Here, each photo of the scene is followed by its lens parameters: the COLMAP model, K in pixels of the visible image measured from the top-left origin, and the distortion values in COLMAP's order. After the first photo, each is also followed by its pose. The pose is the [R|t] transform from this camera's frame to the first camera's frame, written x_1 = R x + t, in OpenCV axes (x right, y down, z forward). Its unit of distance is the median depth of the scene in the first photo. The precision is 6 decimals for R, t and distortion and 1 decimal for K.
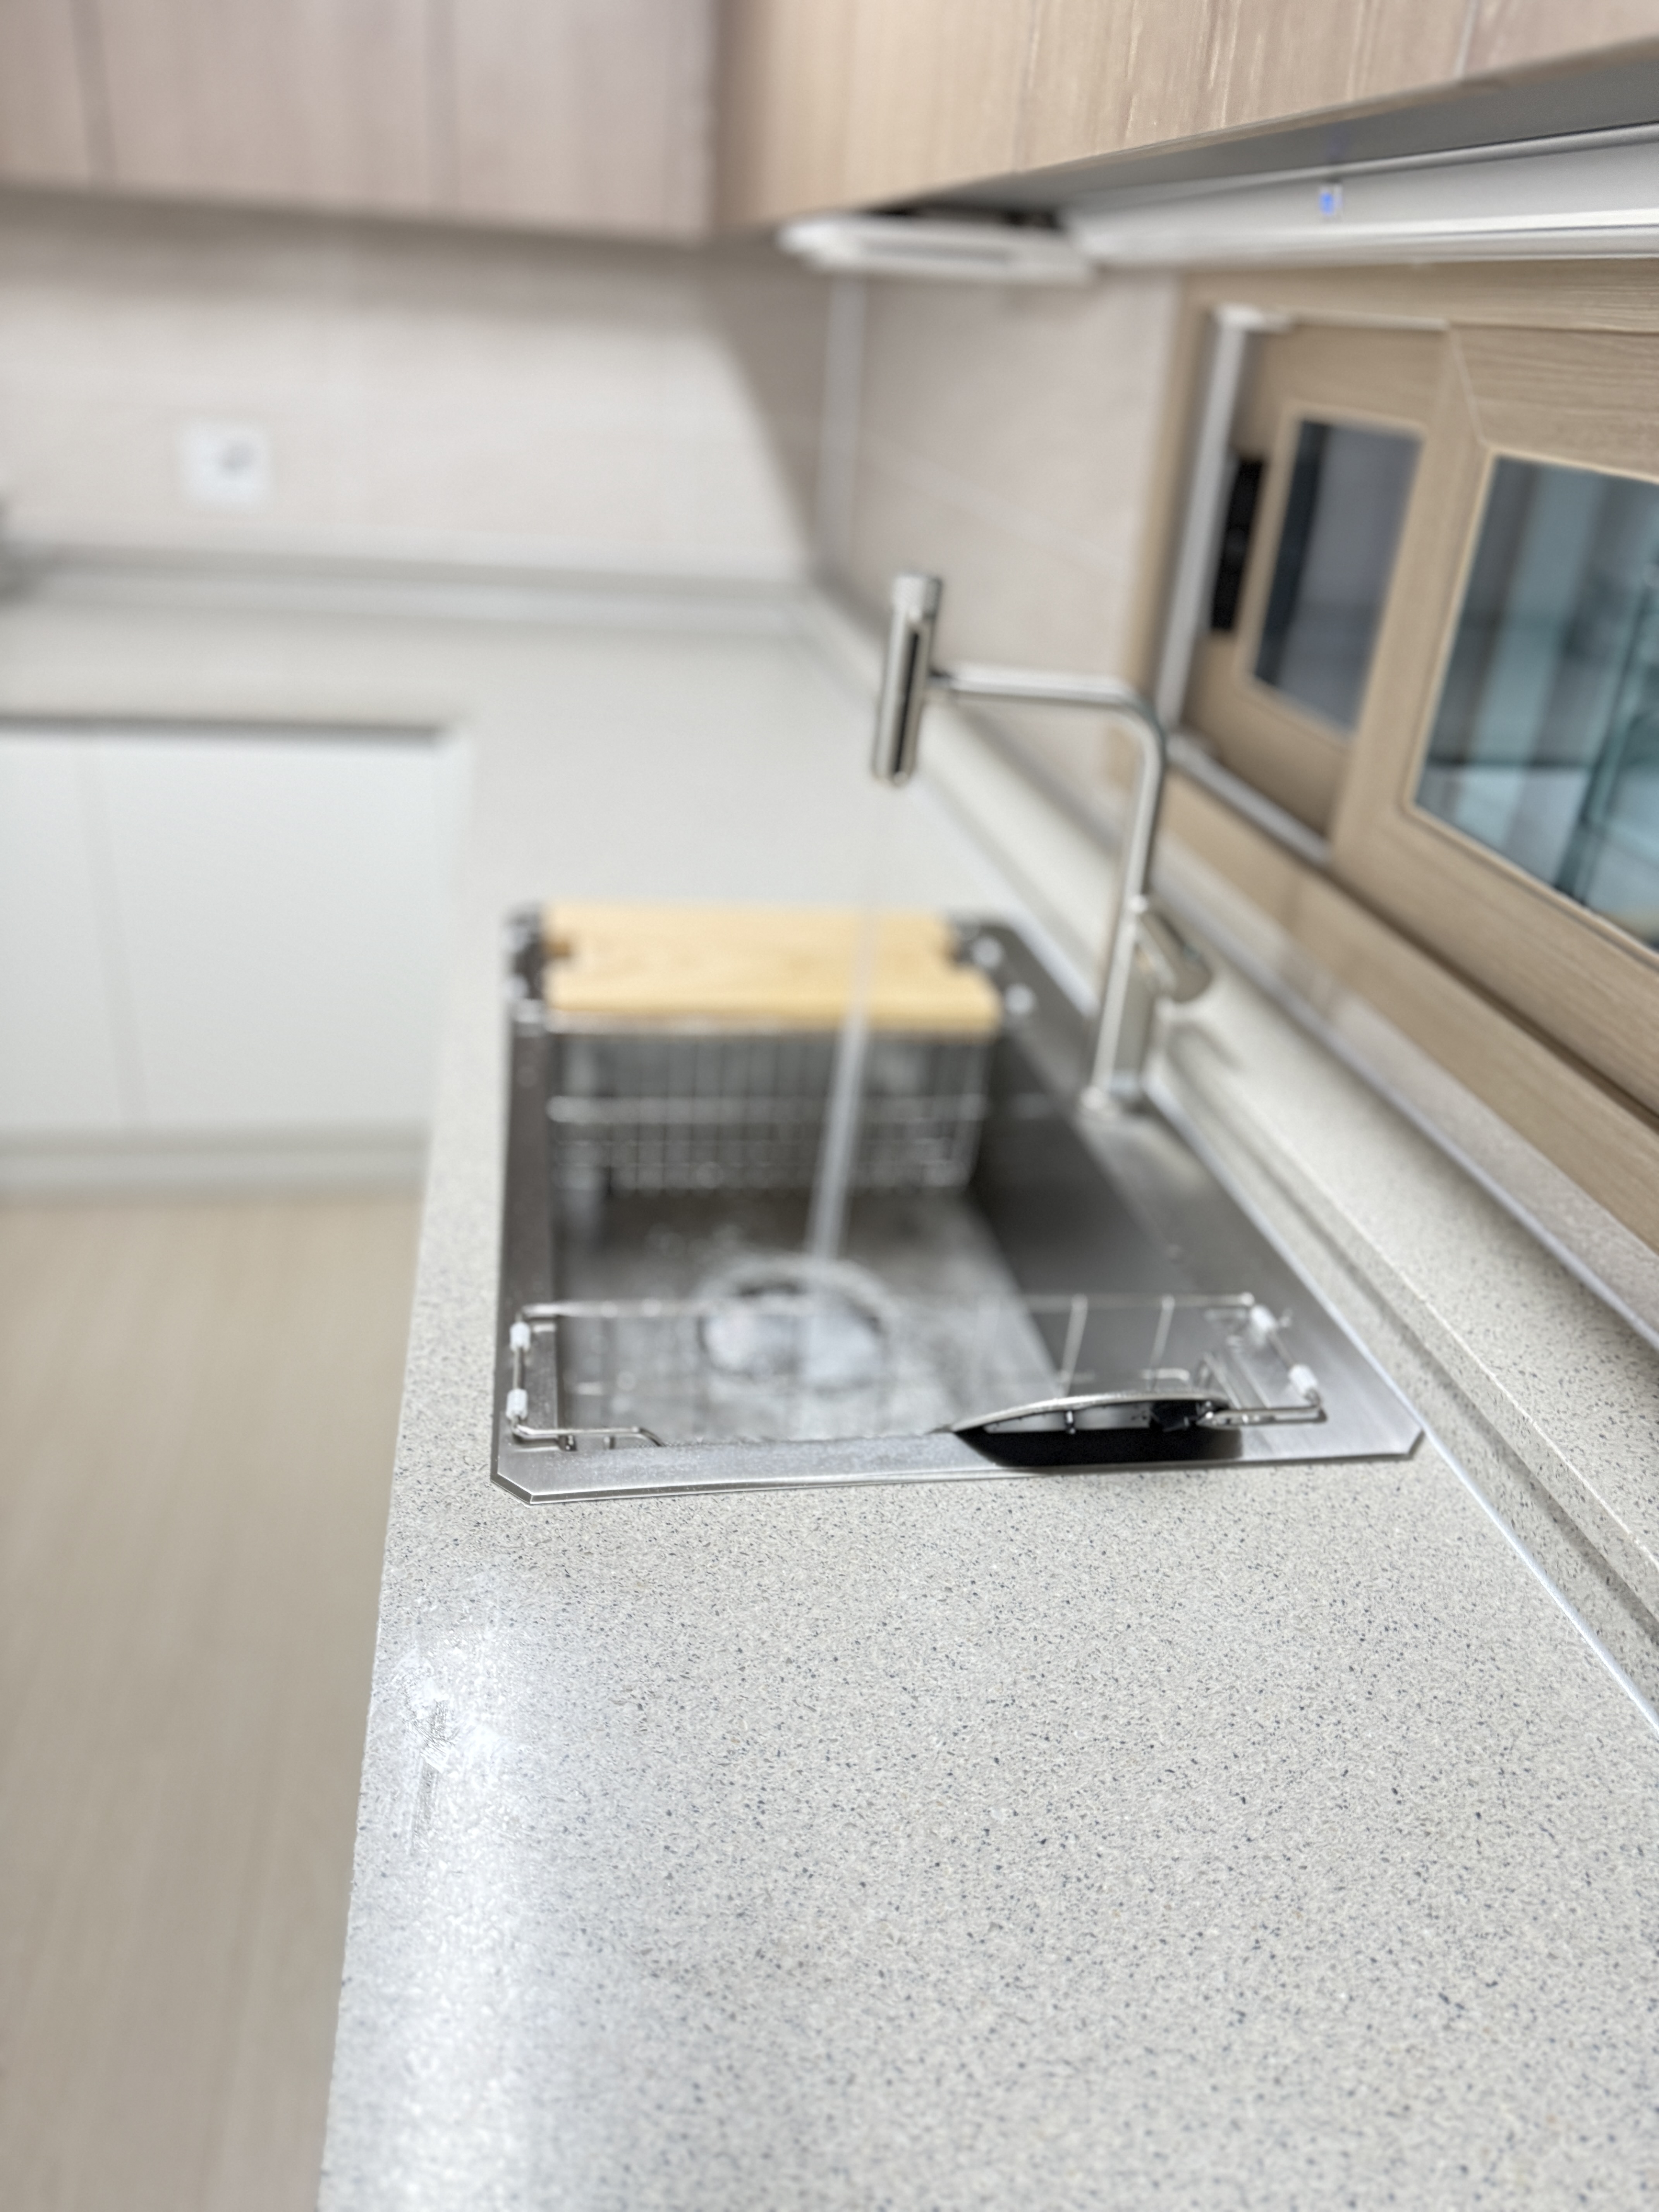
lens RADIAL K [[1576.1, 0, 798.3], [0, 1576.1, 1111.8], [0, 0, 1]] dist [-0.005687, -0.005851]
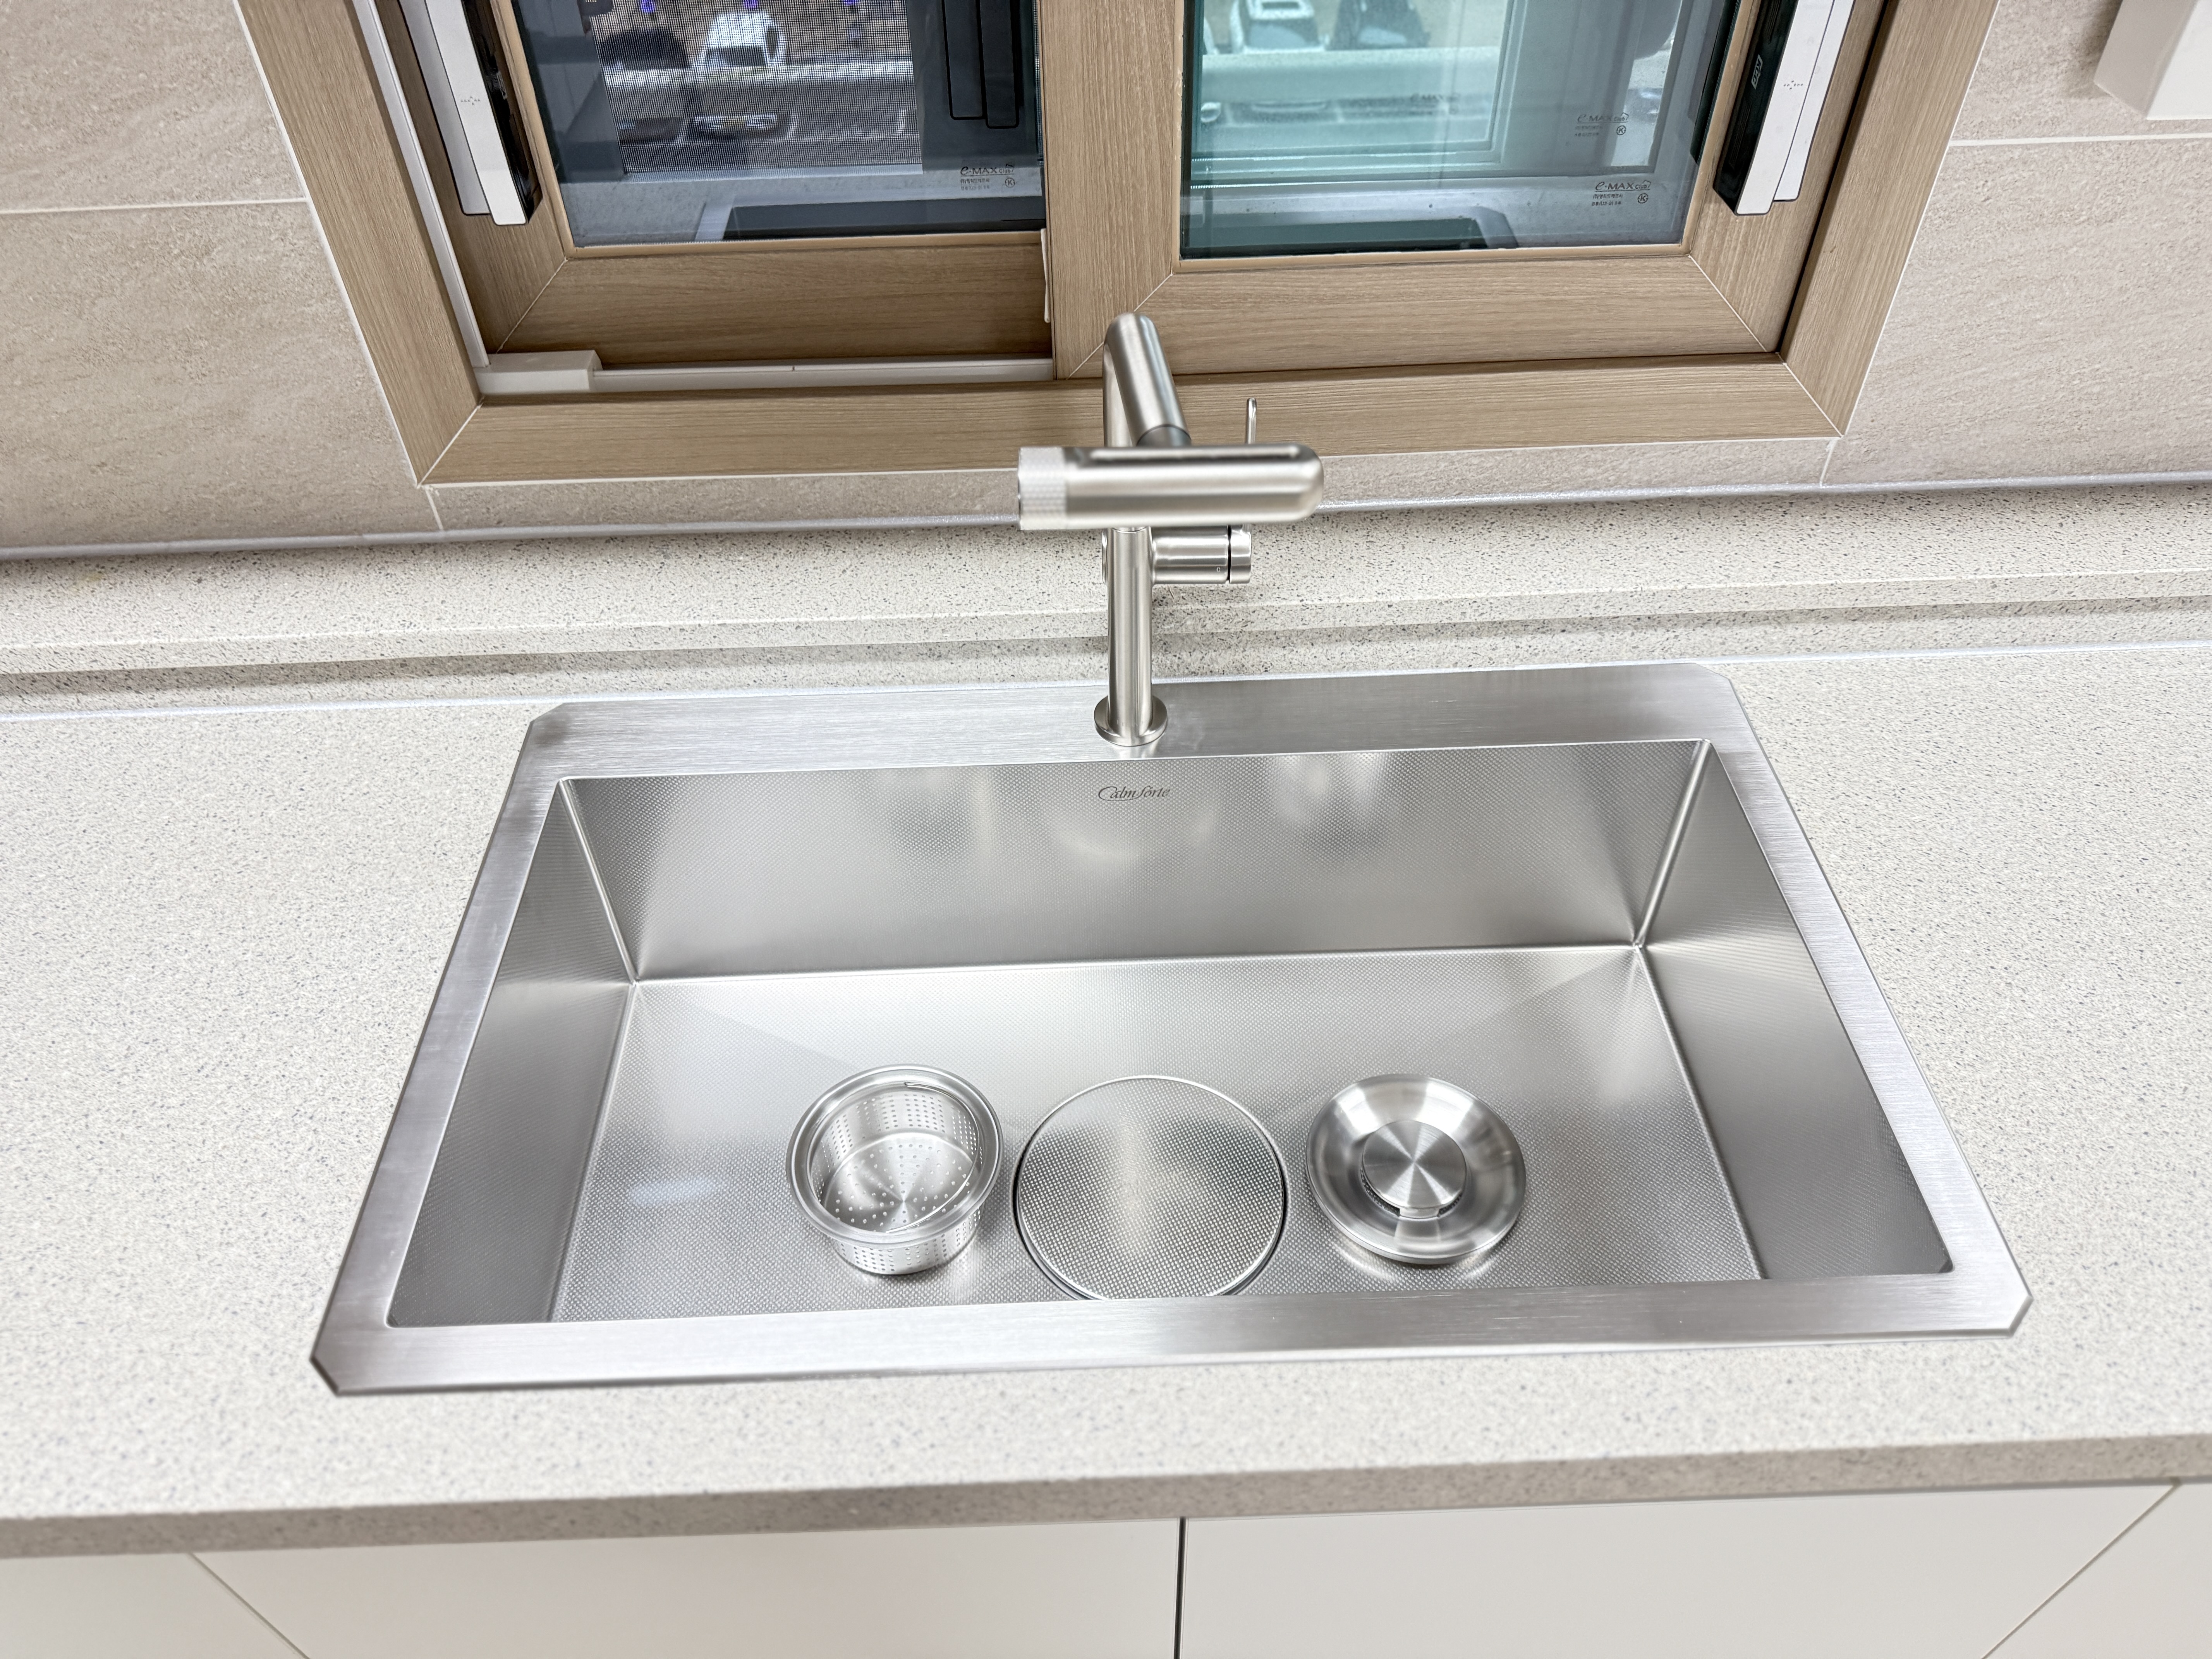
lens RADIAL K [[1576.1, 0, 1093.8], [0, 1576.1, 840.4], [0, 0, 1]] dist [-0.005687, -0.005851]
pose [[0.124460, -0.749021, 0.650752, -0.620266], [0.480870, 0.619216, 0.620754, -0.760694], [-0.867913, 0.235668, 0.437249, 0.942921]]
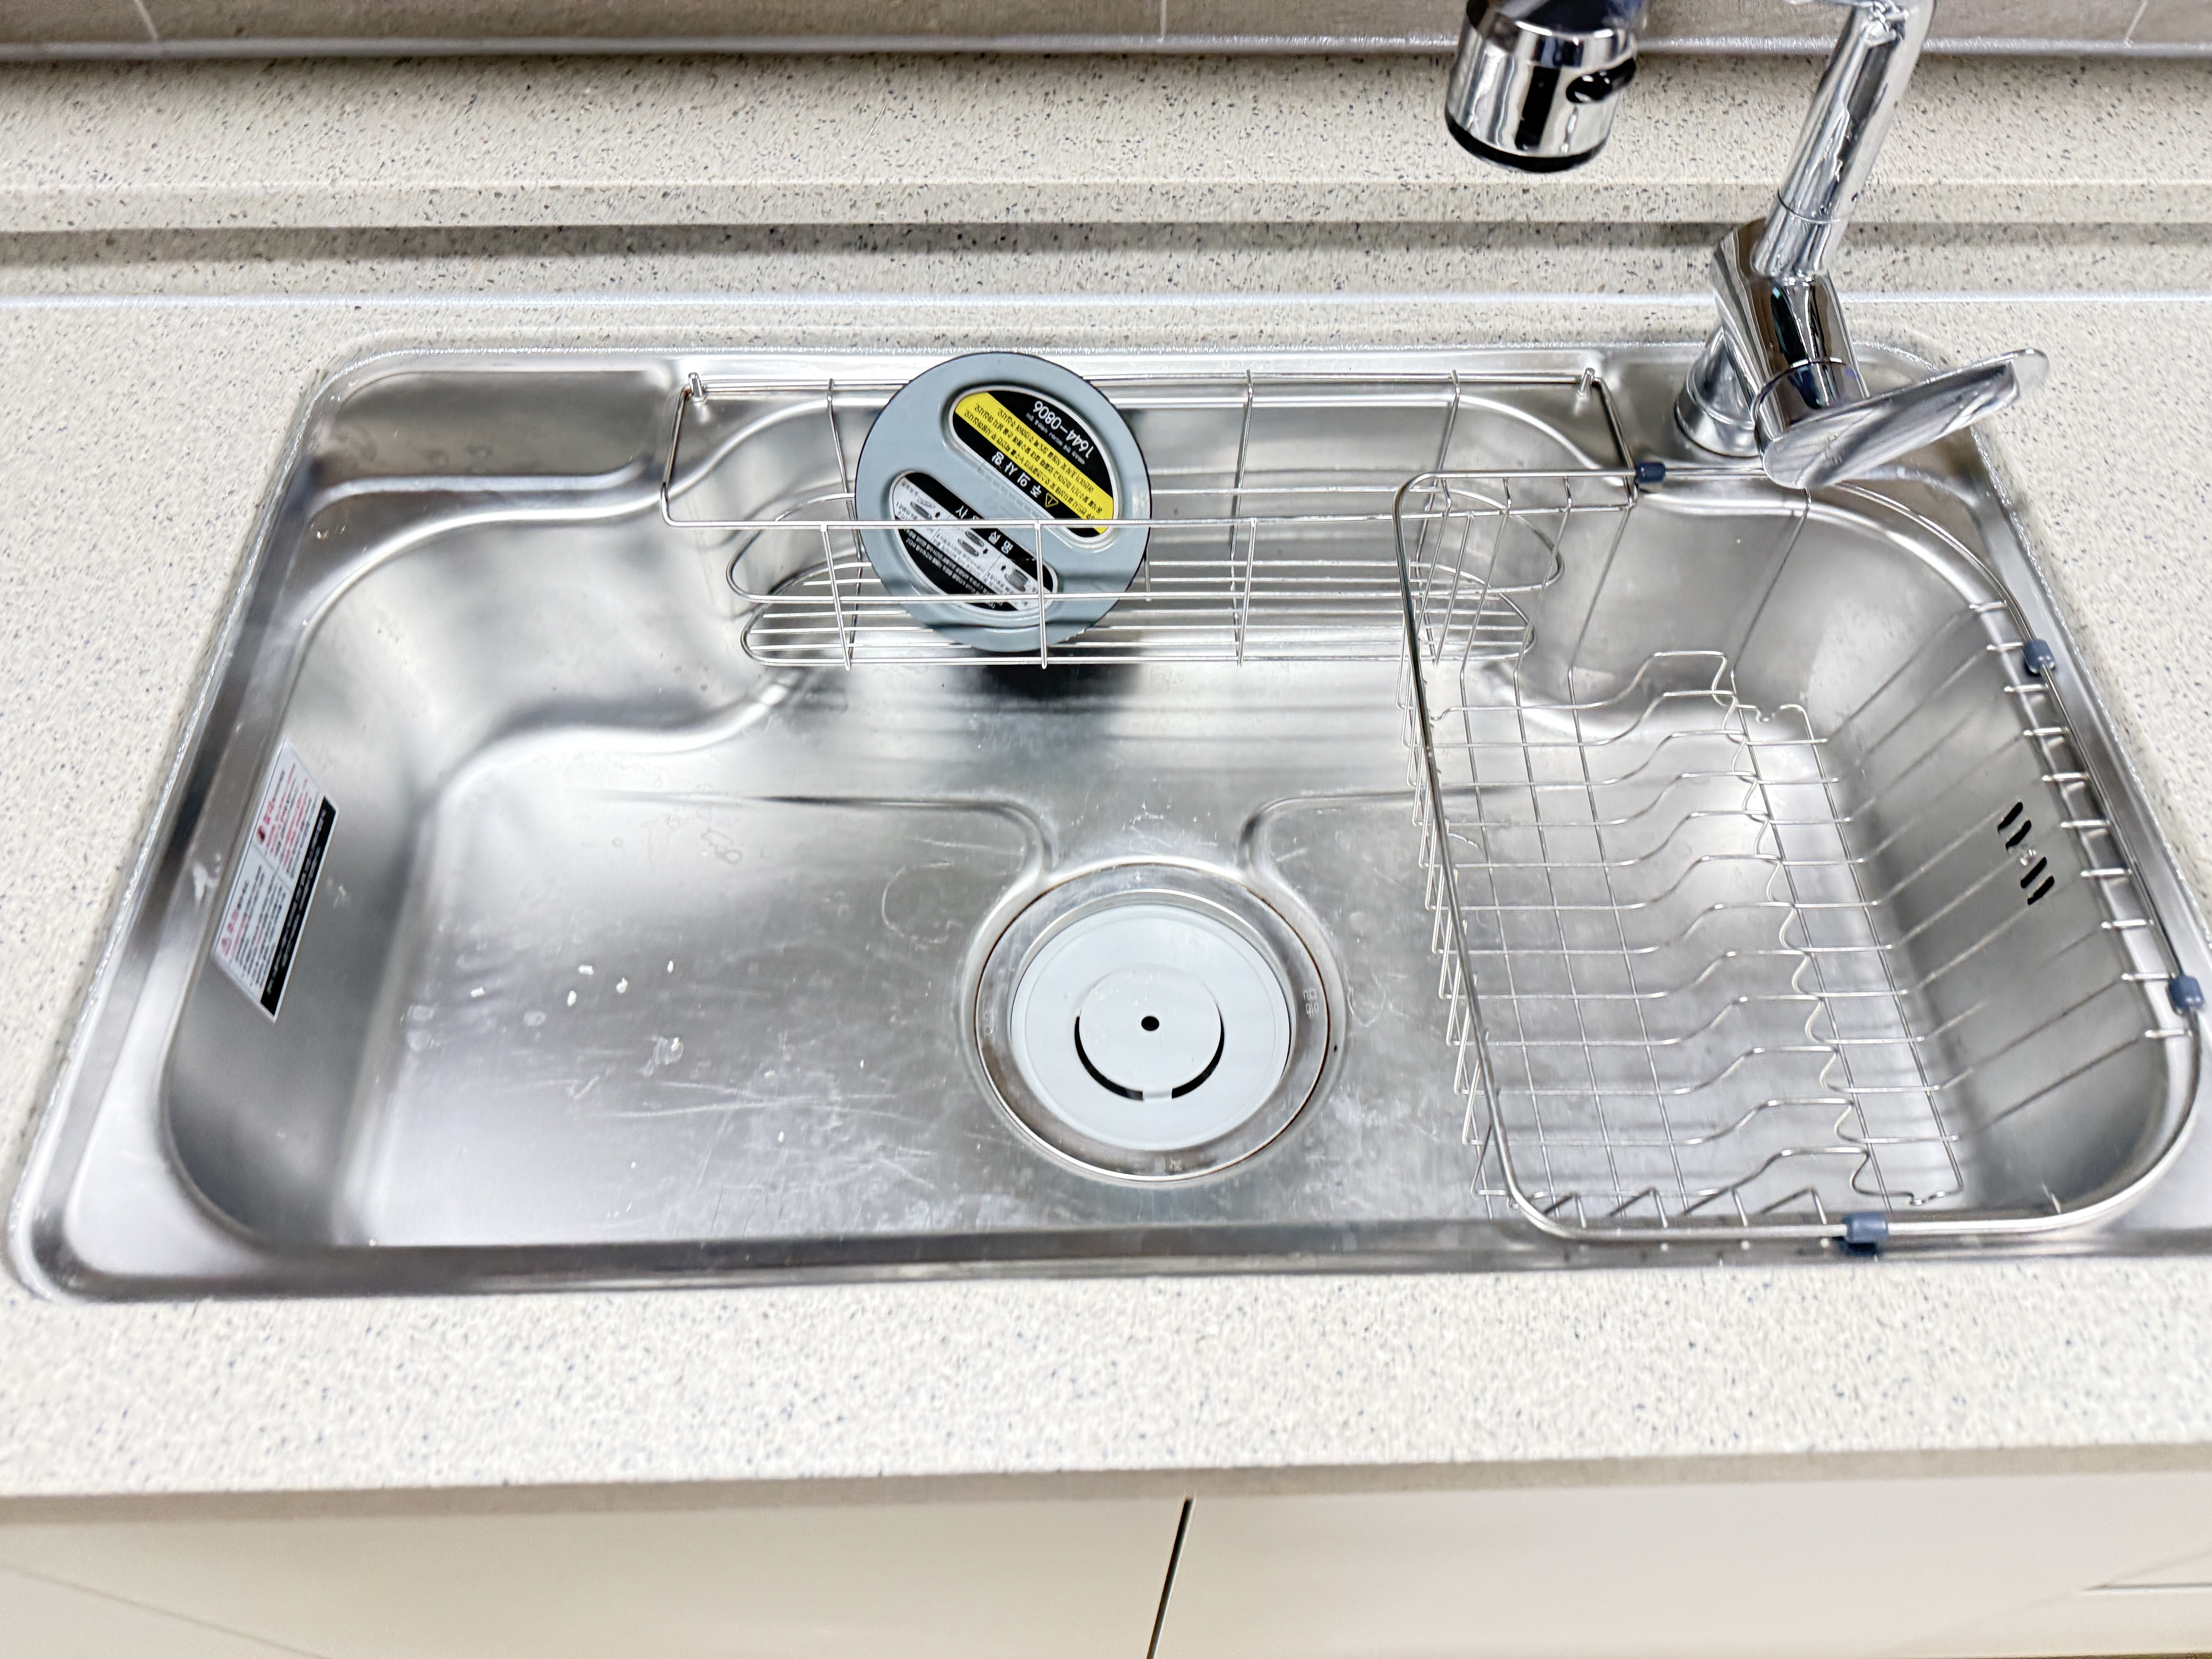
lens RADIAL K [[1576.1, 0, 1116.0], [0, 1576.1, 865.1], [0, 0, 1]] dist [-0.005687, -0.005851]
pose [[0.130798, -0.866781, 0.481231, -0.409387], [0.449917, 0.484435, 0.750265, -0.561587], [-0.883440, 0.118380, 0.453342, 1.089582]]
